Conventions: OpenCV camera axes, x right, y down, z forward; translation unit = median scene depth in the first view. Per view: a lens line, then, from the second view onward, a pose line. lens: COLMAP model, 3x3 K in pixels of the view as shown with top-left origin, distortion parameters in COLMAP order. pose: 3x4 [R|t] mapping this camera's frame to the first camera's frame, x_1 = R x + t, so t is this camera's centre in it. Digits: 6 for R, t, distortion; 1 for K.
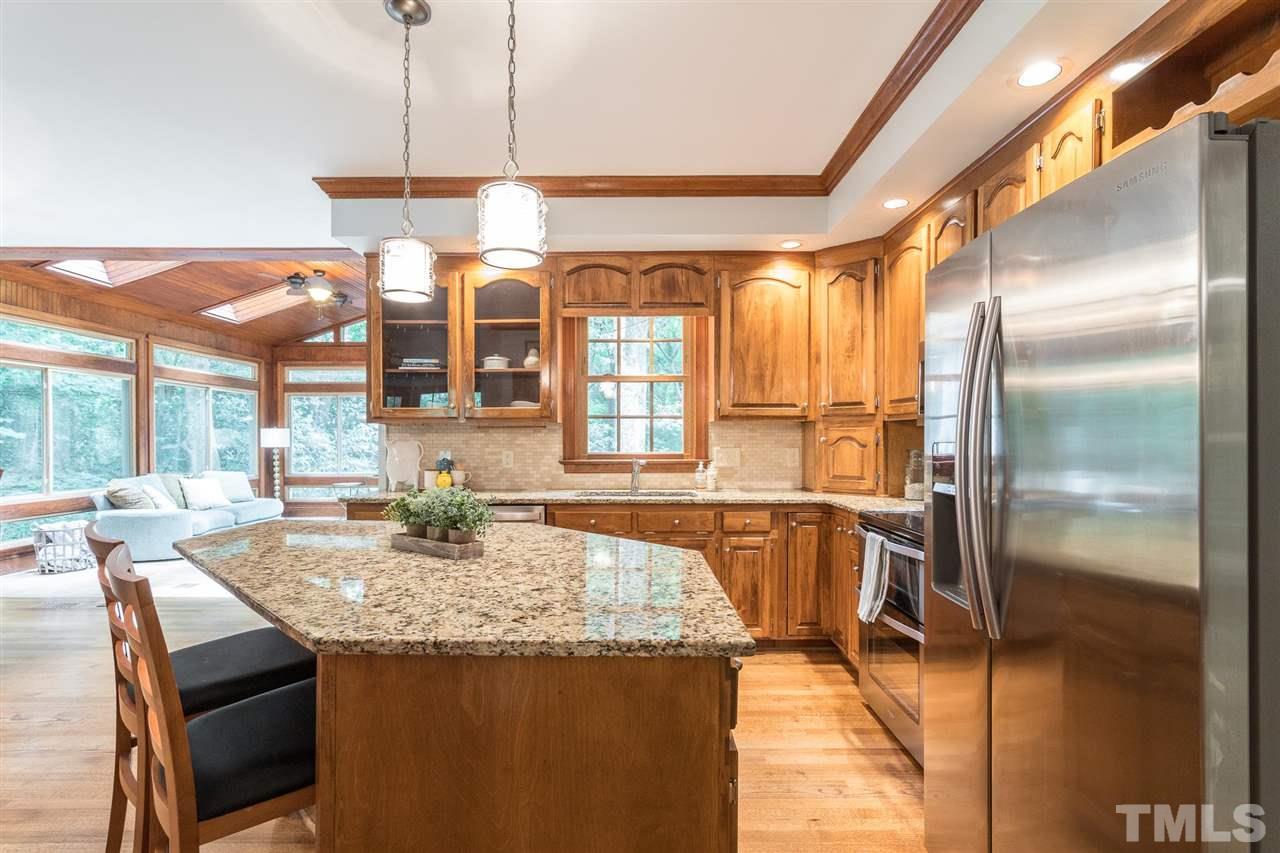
lens RADIAL K [[606.2, 0, 642.5], [0, 606.2, 442.8], [0, 0, 1]] dist [-0.005716, 0.000944]
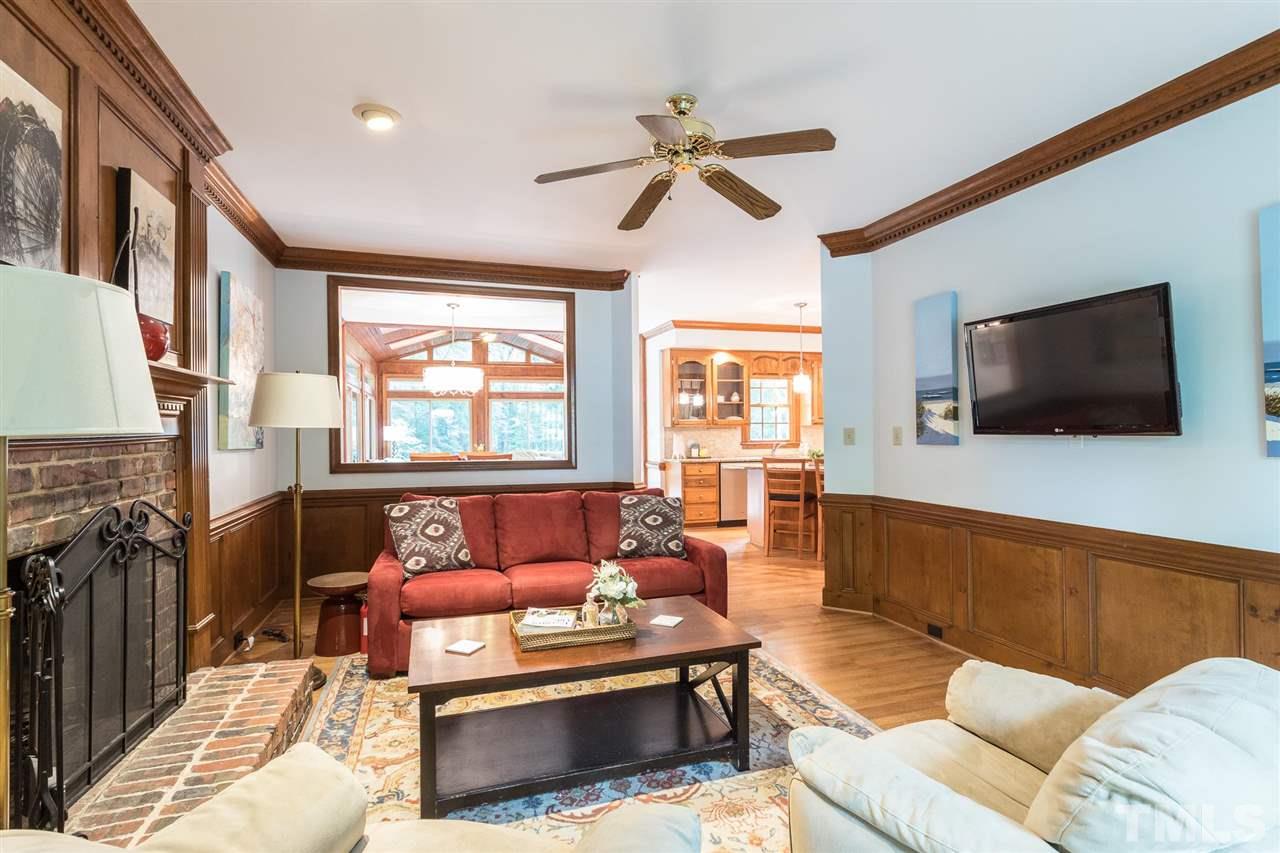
lens RADIAL K [[606.2, 0, 652.1], [0, 606.2, 423.1], [0, 0, 1]] dist [-0.005716, 0.000944]
pose [[0.953898, -0.003412, 0.300110, -1.158181], [0.008535, 0.999839, -0.015764, -0.012218], [-0.300008, 0.017599, 0.953774, -1.026707]]
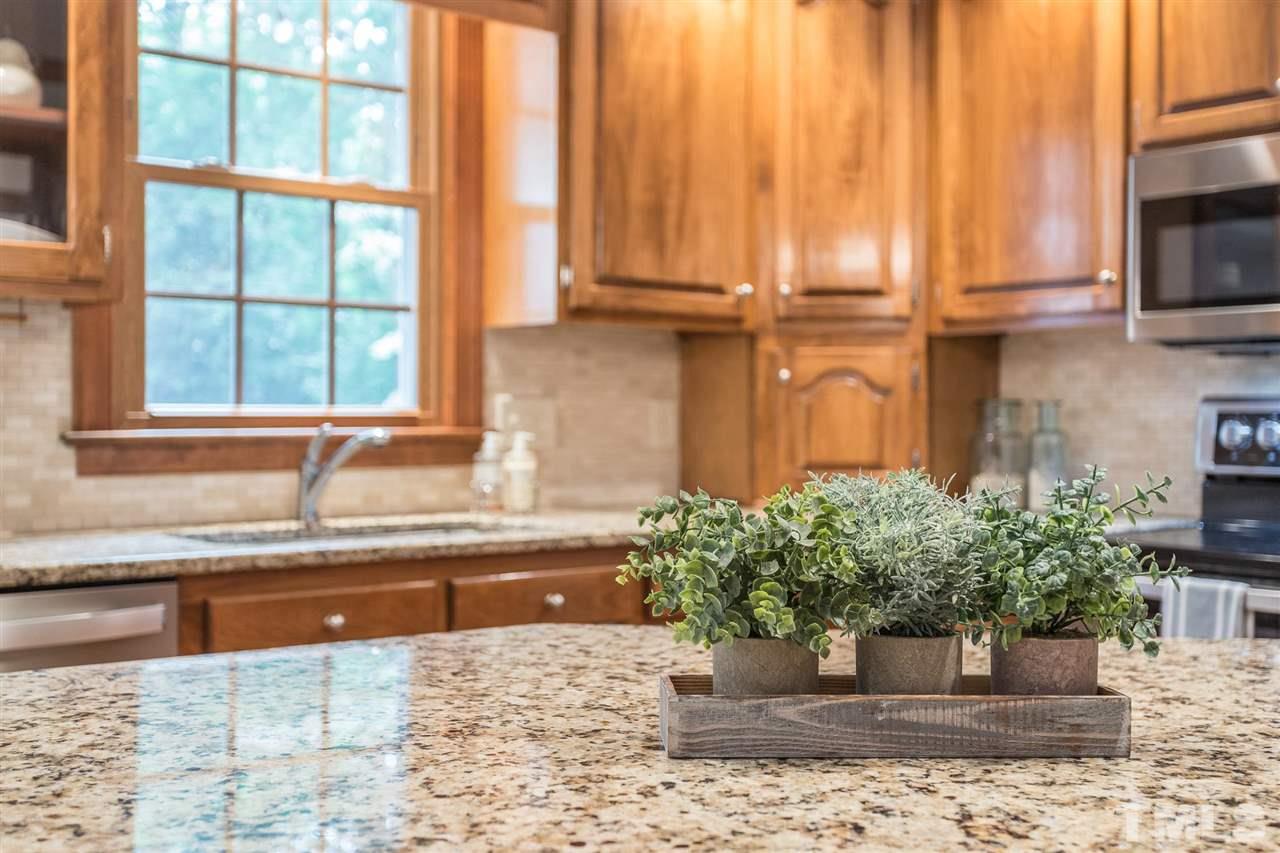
lens RADIAL K [[1404.5, 0, 639.7], [0, 1404.5, 415.5], [0, 0, 1]] dist [0.015739, 0.000000]
pose [[0.781803, 0.001807, 0.623522, -0.370307], [-0.000198, 0.999996, -0.002651, 0.023320], [-0.623525, 0.001949, 0.781801, 0.306804]]
